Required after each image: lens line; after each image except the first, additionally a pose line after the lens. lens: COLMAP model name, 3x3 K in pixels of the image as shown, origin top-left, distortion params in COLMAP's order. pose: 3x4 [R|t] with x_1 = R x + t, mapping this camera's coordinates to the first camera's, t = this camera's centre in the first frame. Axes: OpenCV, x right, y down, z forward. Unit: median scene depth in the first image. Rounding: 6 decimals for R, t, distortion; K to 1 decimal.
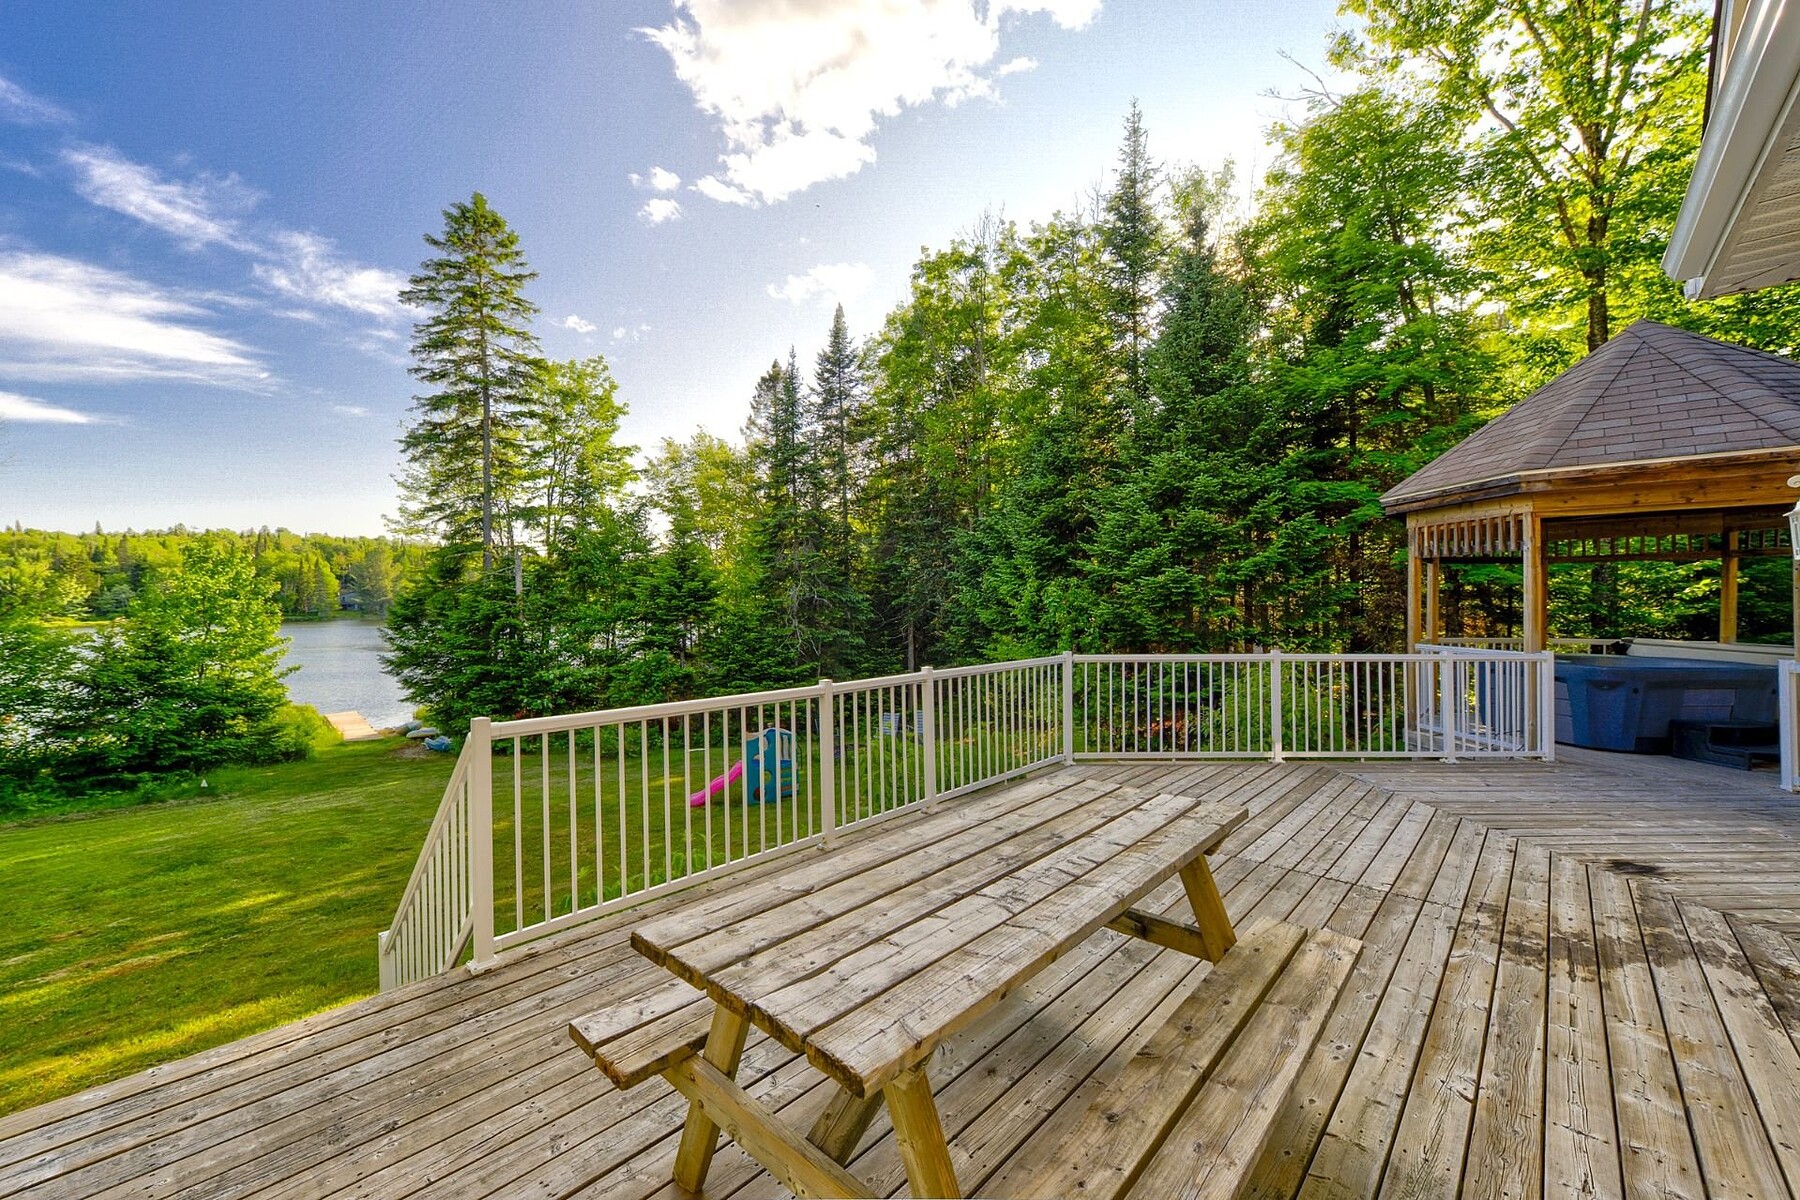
lens RADIAL K [[725.0, 0, 897.6], [0, 725.0, 604.2], [0, 0, 1]] dist [-0.000898, 0.000050]
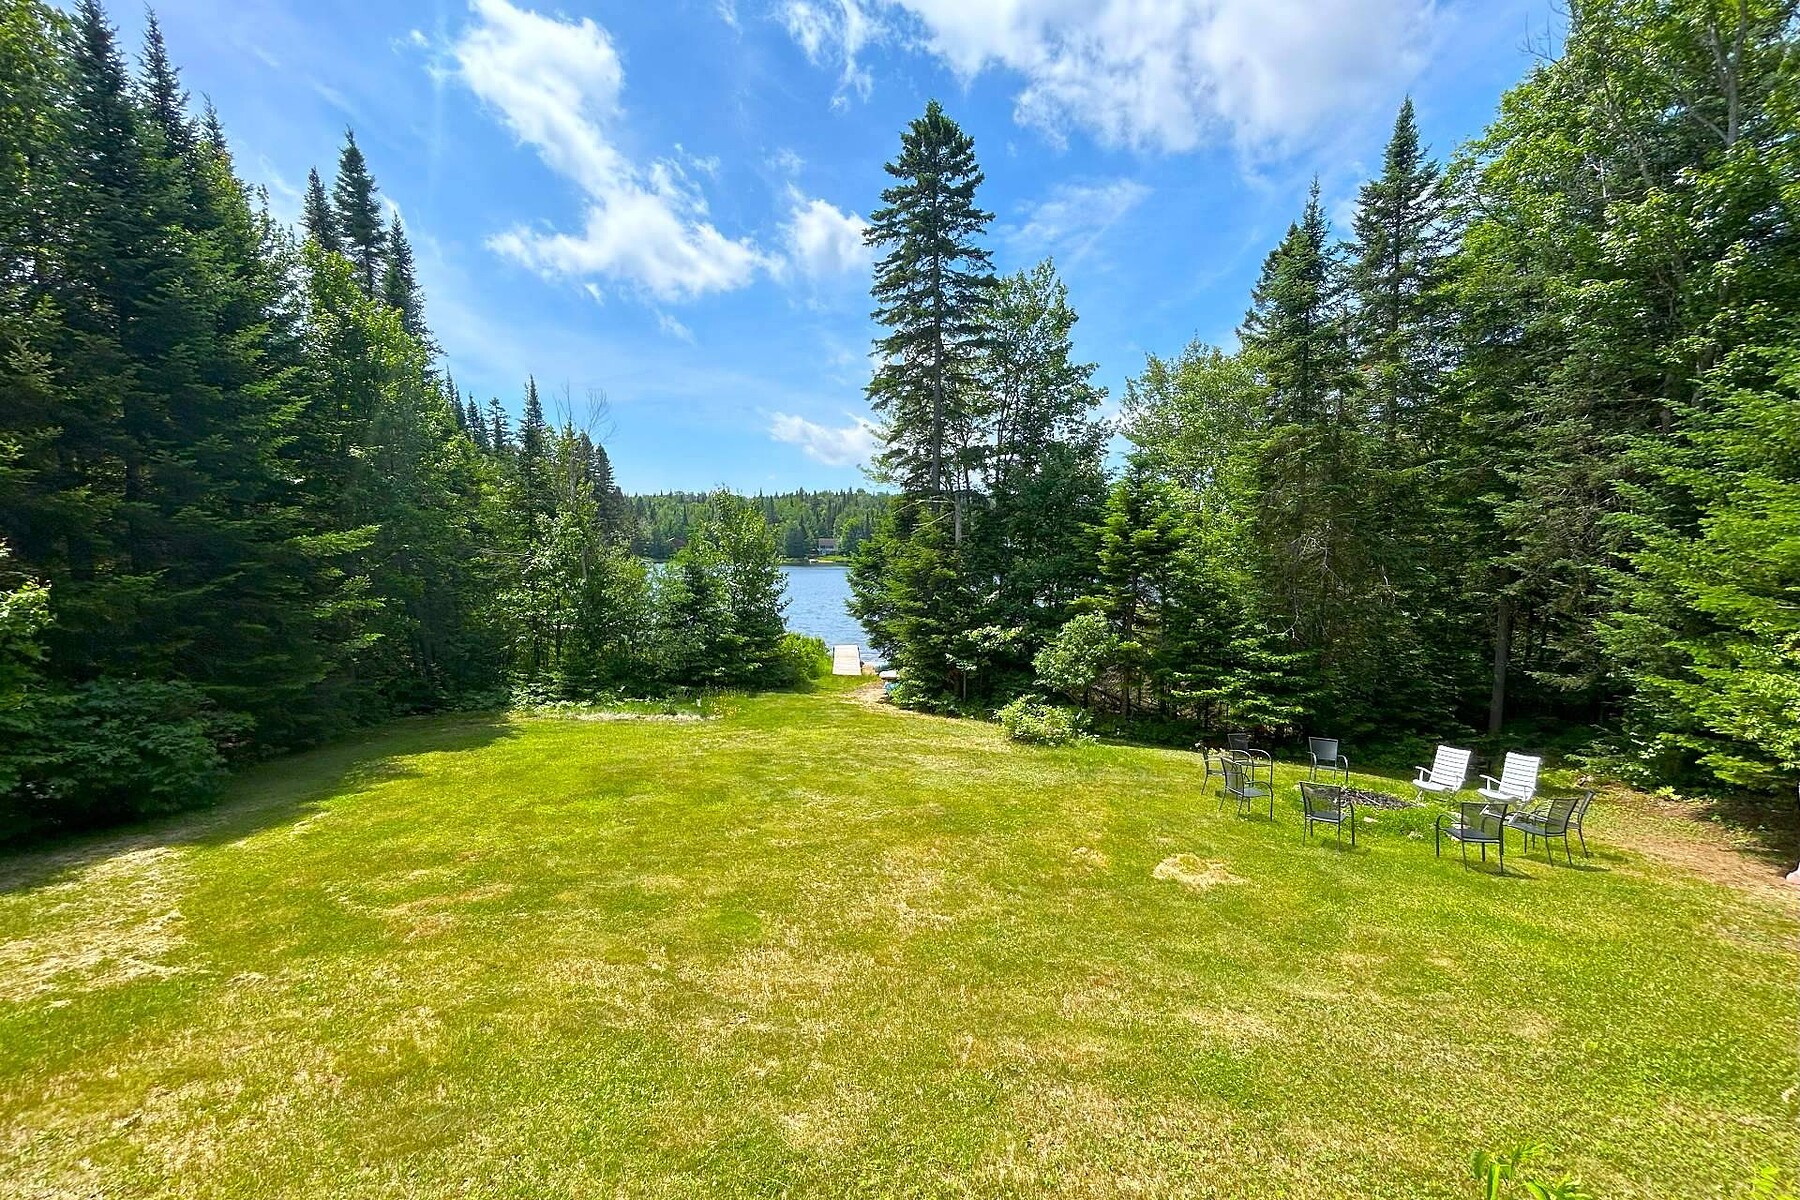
lens RADIAL K [[725.0, 0, 897.6], [0, 725.0, 604.2], [0, 0, 1]] dist [-0.000898, 0.000050]
pose [[0.782126, 0.064327, -0.619791, -0.005989], [-0.022497, 0.996924, 0.075080, -0.003188], [0.622714, -0.044778, 0.781168, 0.217220]]
